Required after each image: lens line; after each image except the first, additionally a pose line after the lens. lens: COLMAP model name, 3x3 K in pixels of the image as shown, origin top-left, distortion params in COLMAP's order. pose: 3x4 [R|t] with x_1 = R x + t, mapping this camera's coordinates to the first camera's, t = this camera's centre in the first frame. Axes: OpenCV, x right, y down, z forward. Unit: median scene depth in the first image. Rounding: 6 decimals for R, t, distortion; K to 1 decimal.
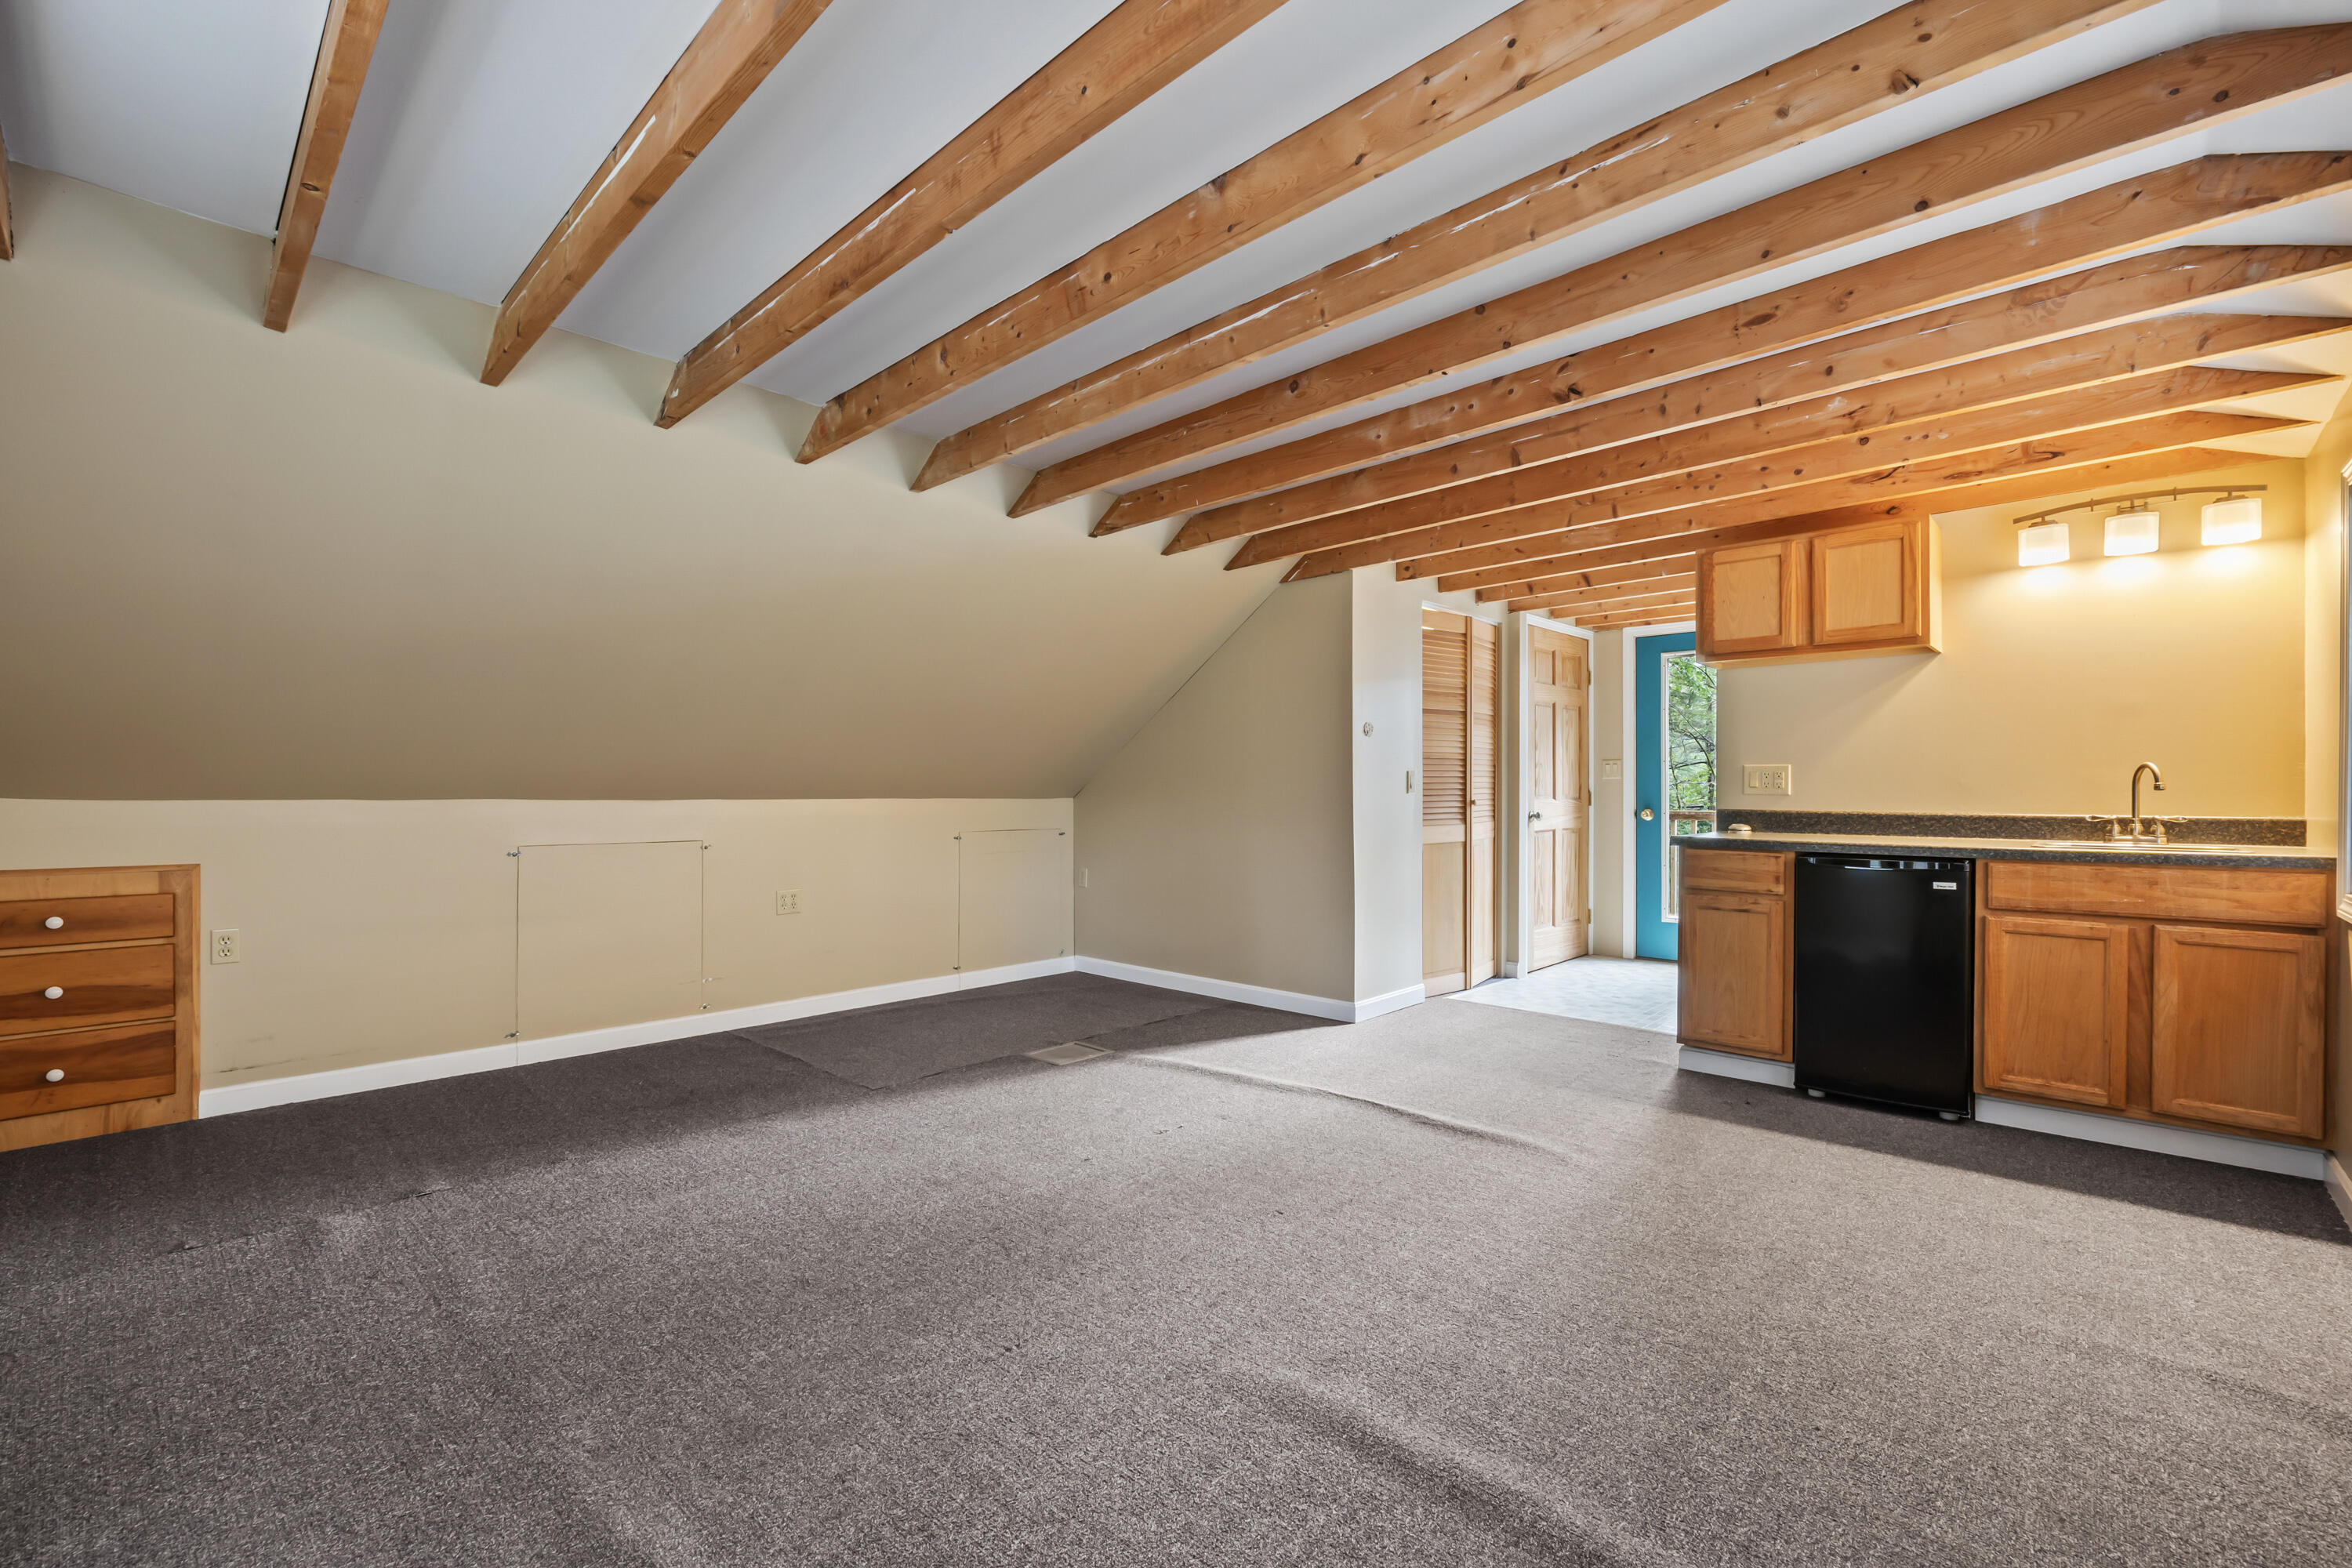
lens RADIAL K [[989.4, 0, 1177.3], [0, 989.4, 791.1], [0, 0, 1]] dist [-0.006746, -0.000107]
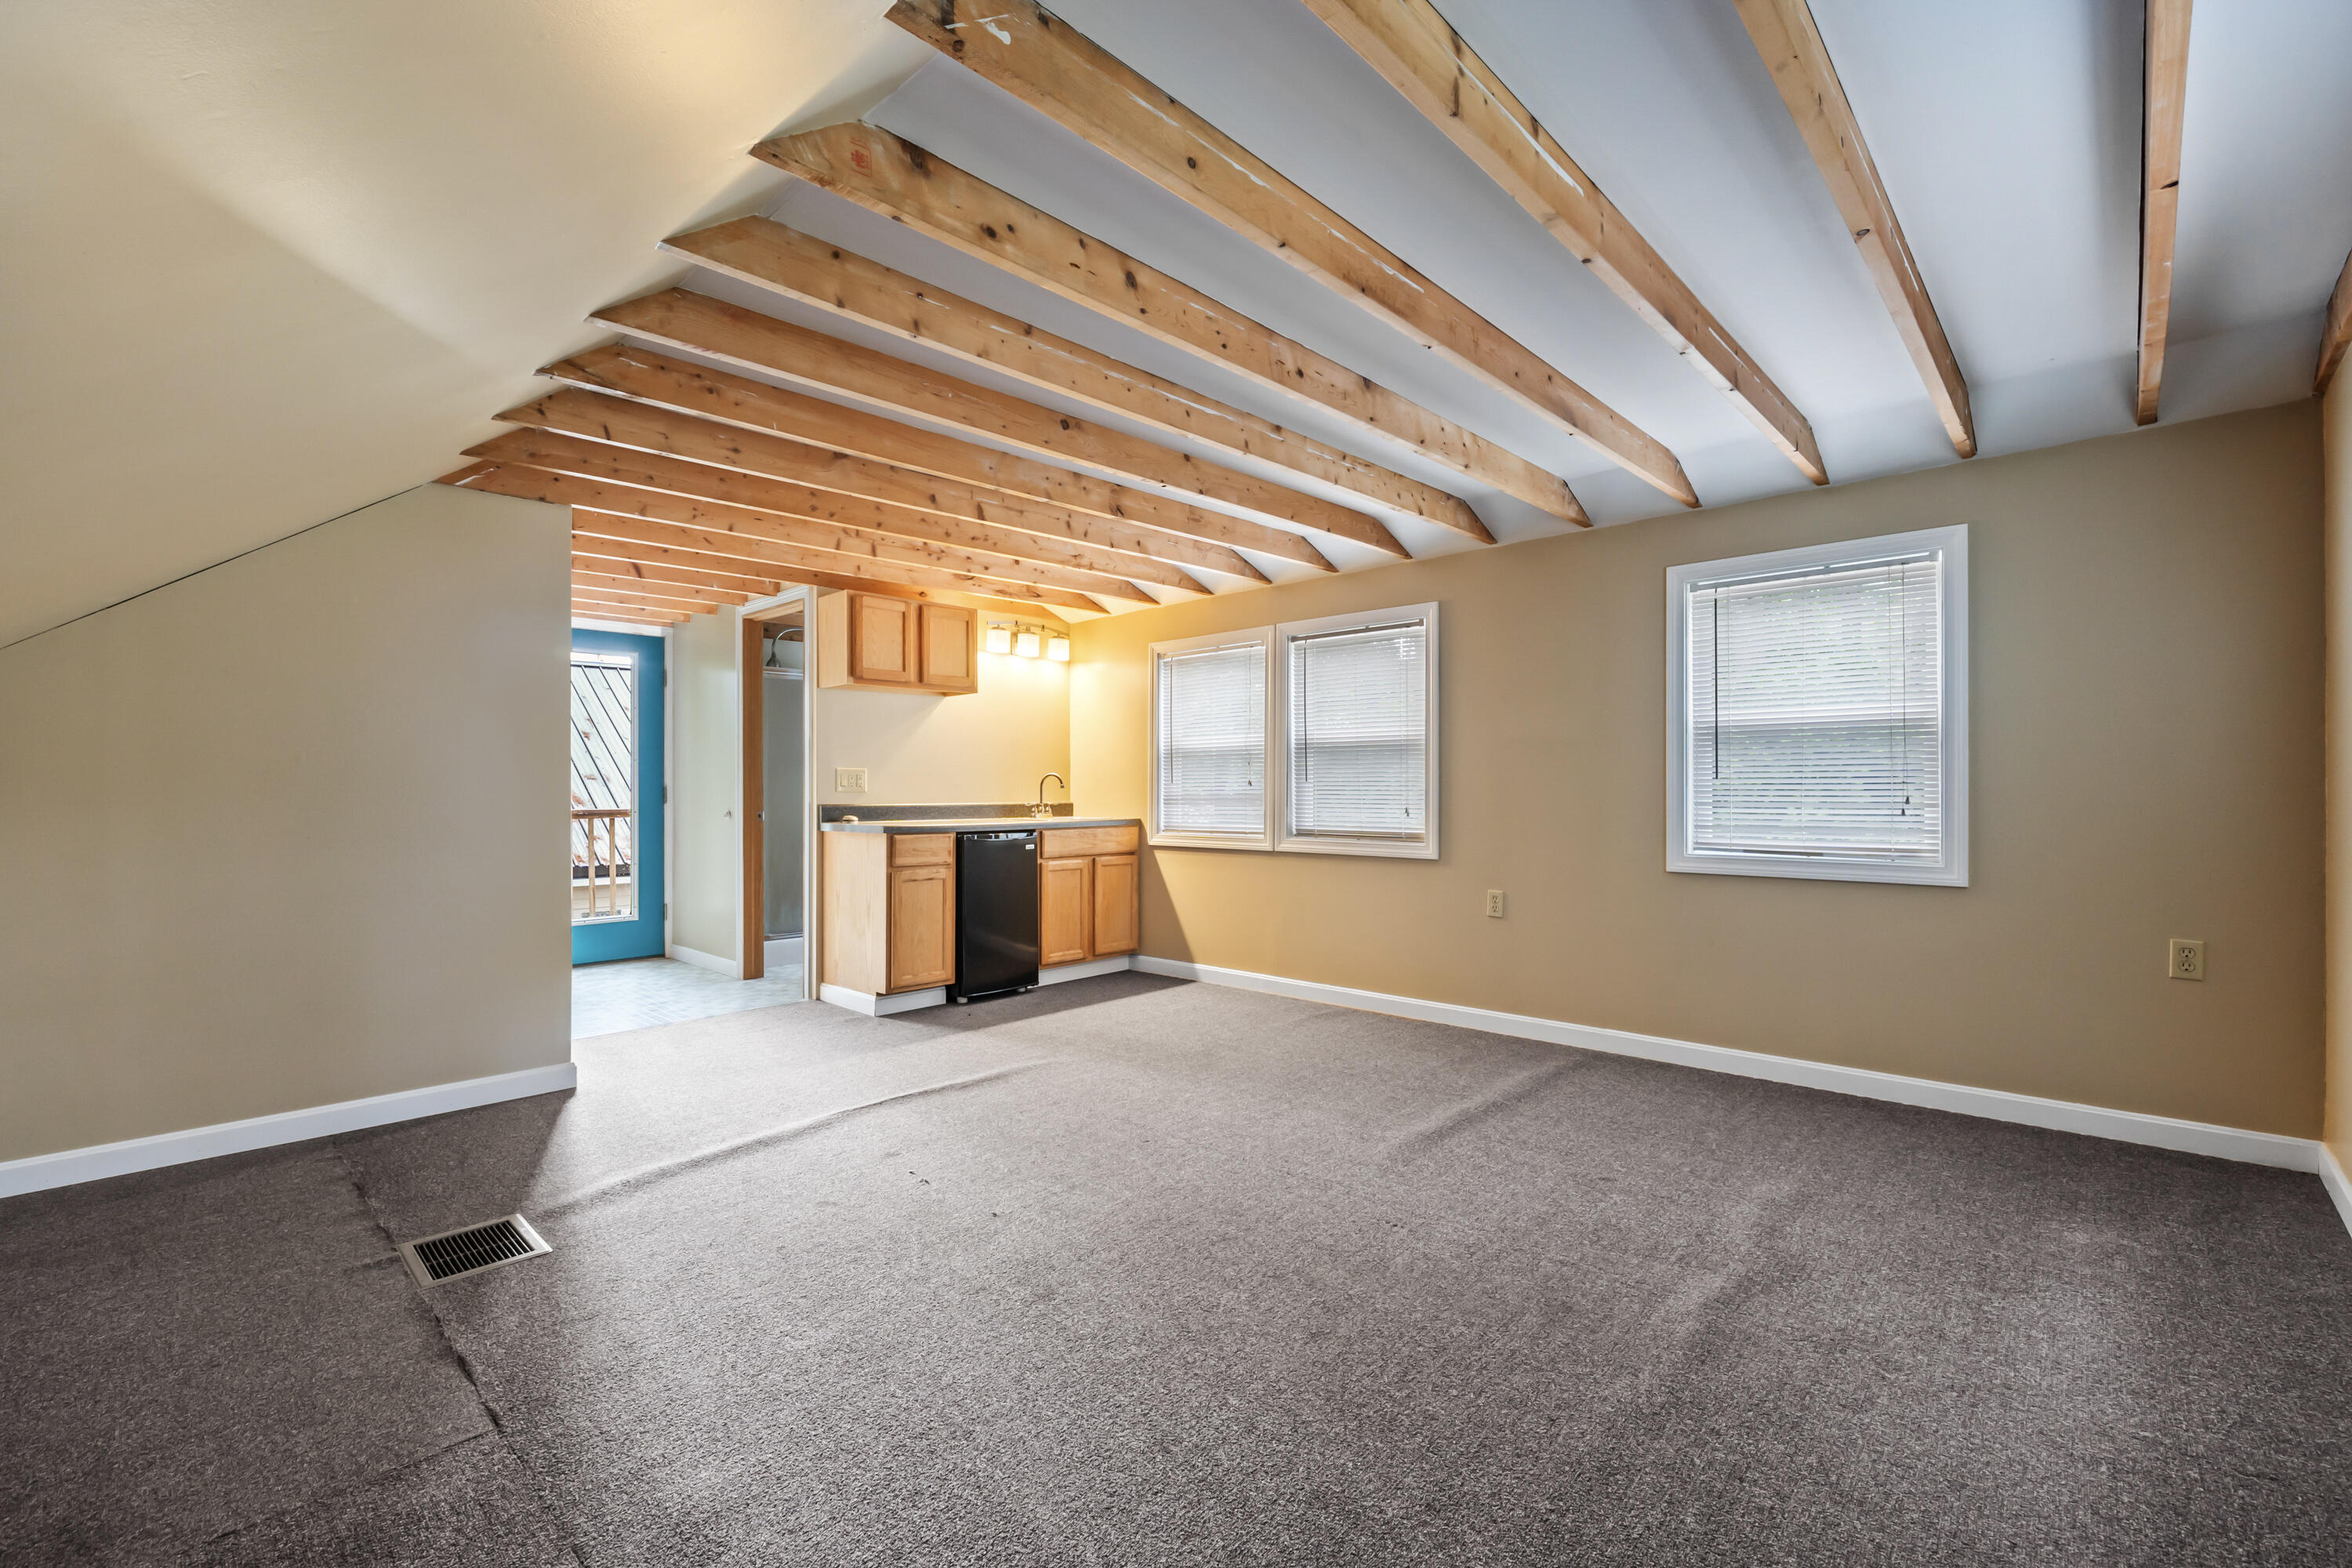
lens RADIAL K [[989.4, 0, 1169.3], [0, 989.4, 786.7], [0, 0, 1]] dist [-0.006746, -0.000107]
pose [[0.009388, 0.002334, 0.999953, -0.784183], [0.001777, 0.999996, -0.002351, 0.000676], [-0.999954, 0.001799, 0.009383, 0.690323]]
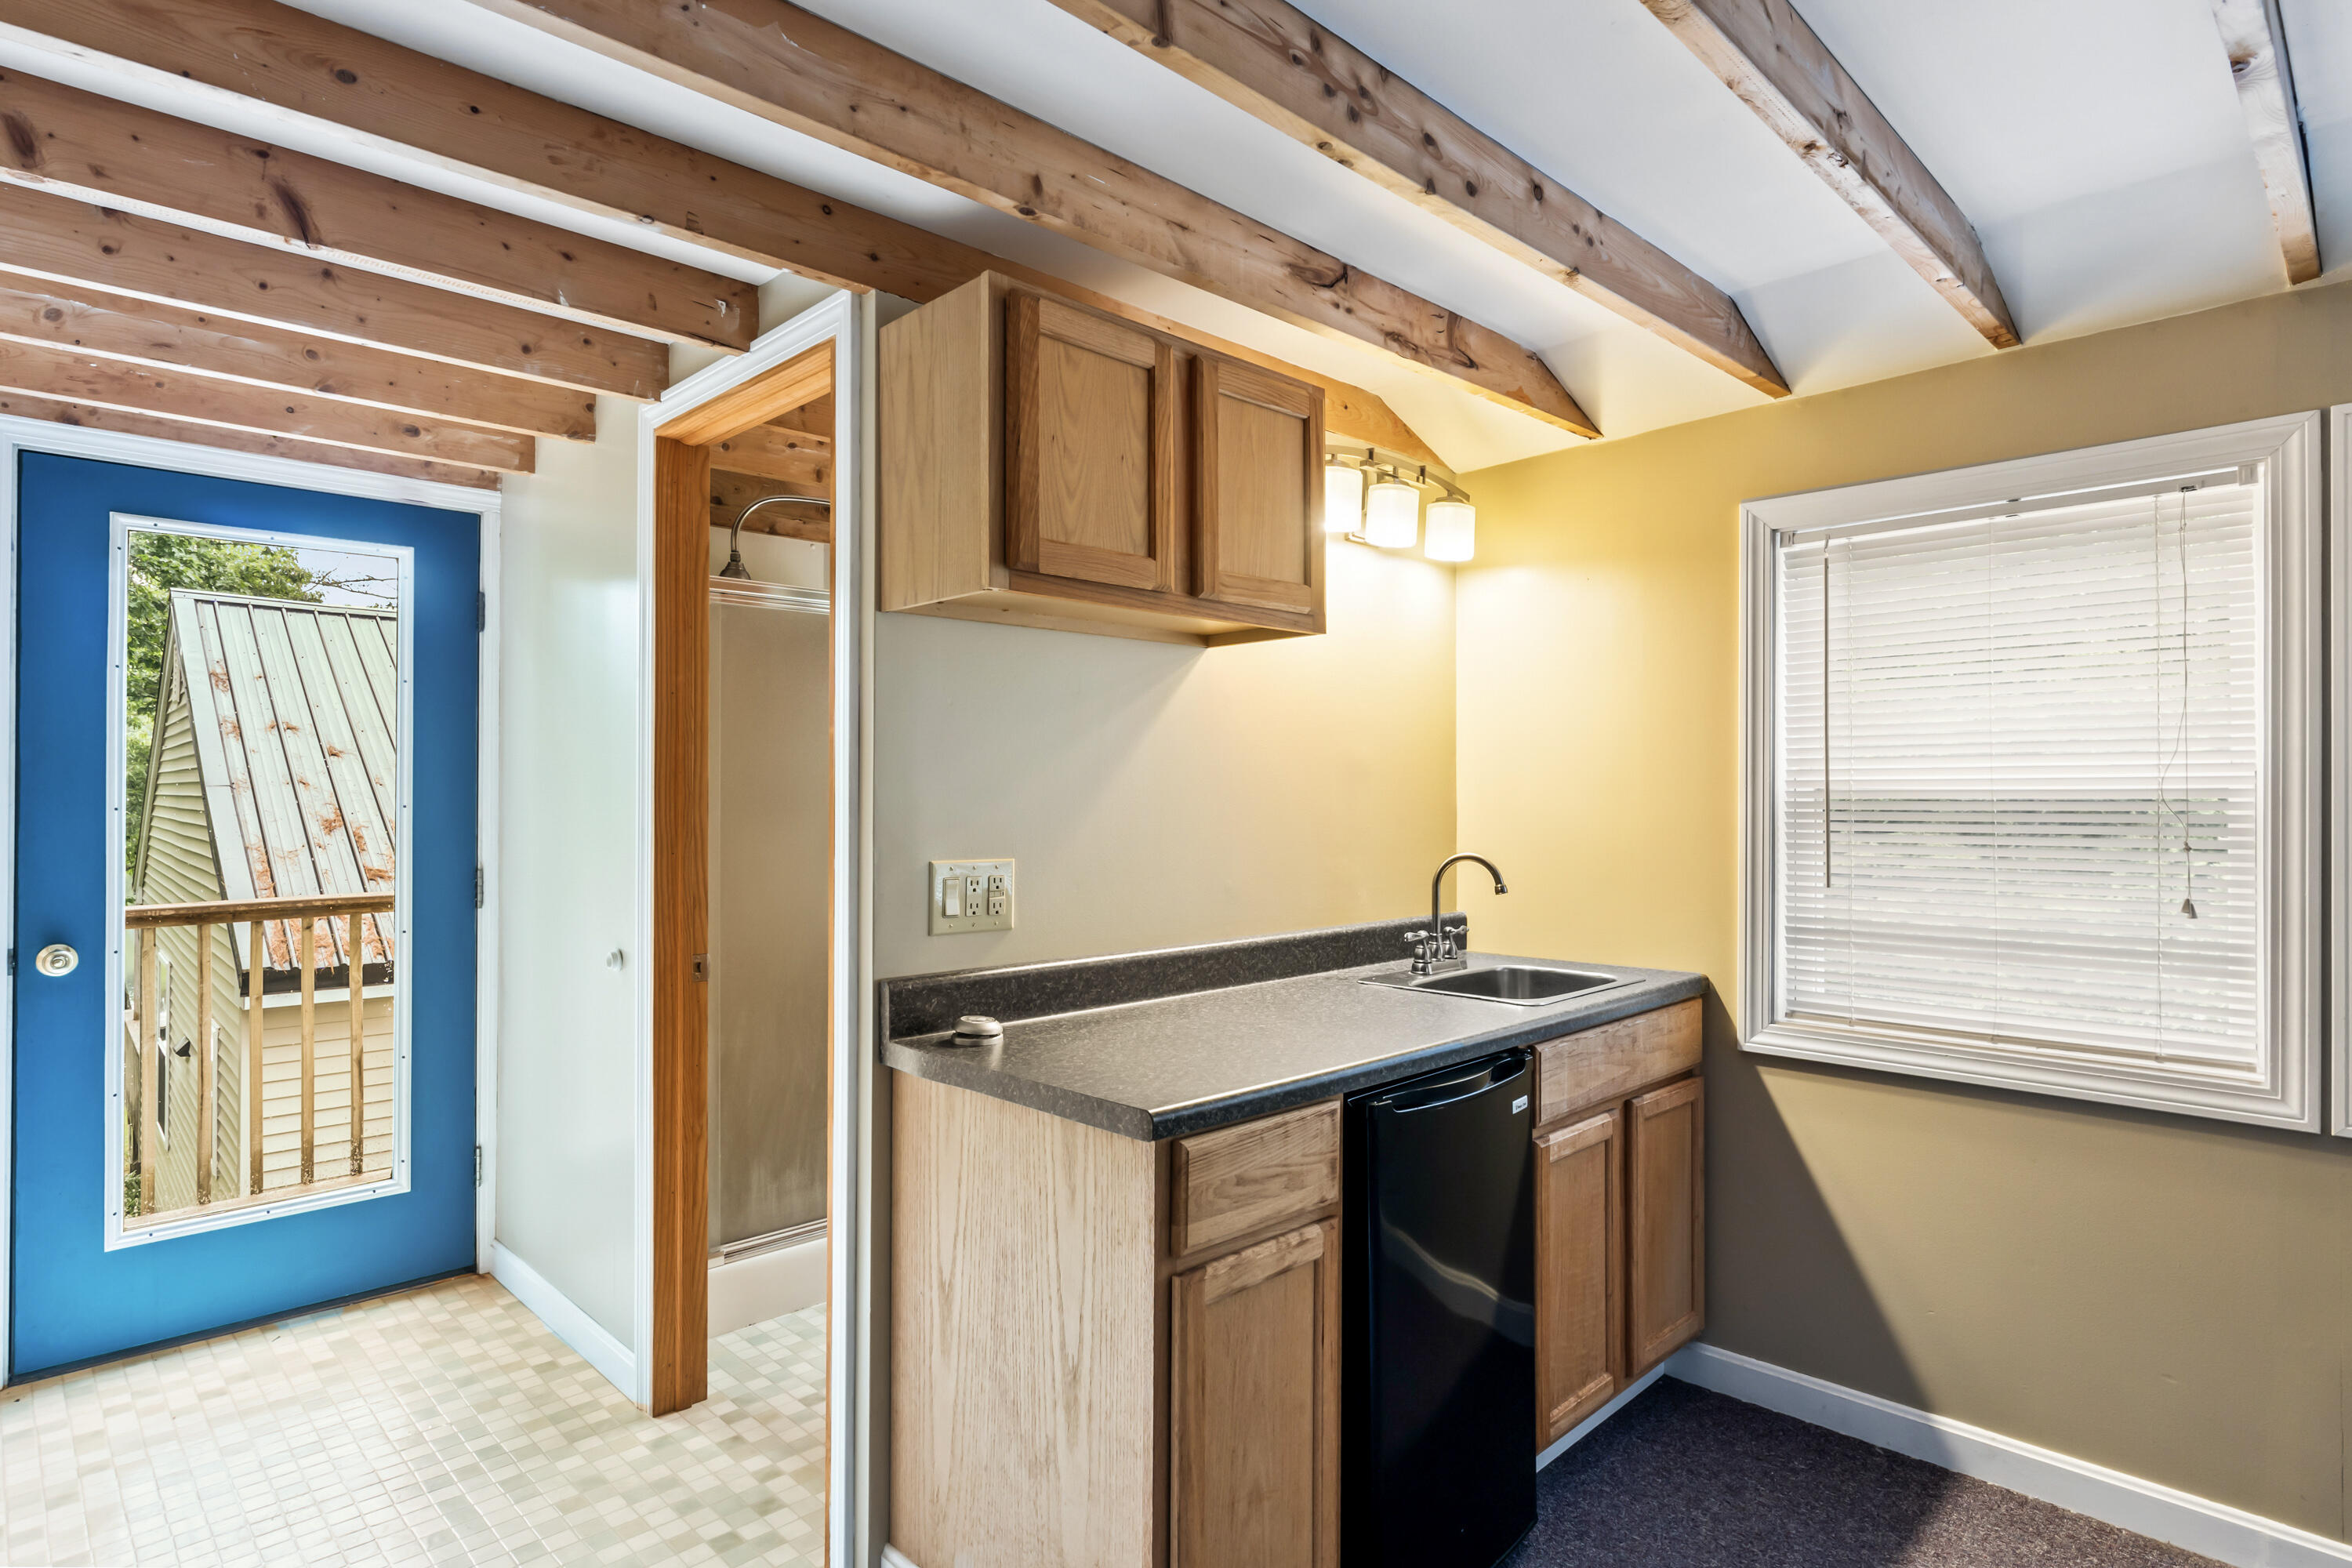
lens RADIAL K [[1219.1, 0, 1160.1], [0, 1219.1, 778.5], [0, 0, 1]] dist [0.000445, -0.001335]
pose [[0.047248, 0.008549, 0.998847, 0.107056], [-0.000246, 0.999963, -0.008547, -0.066865], [-0.998883, 0.000158, 0.047248, 1.063641]]
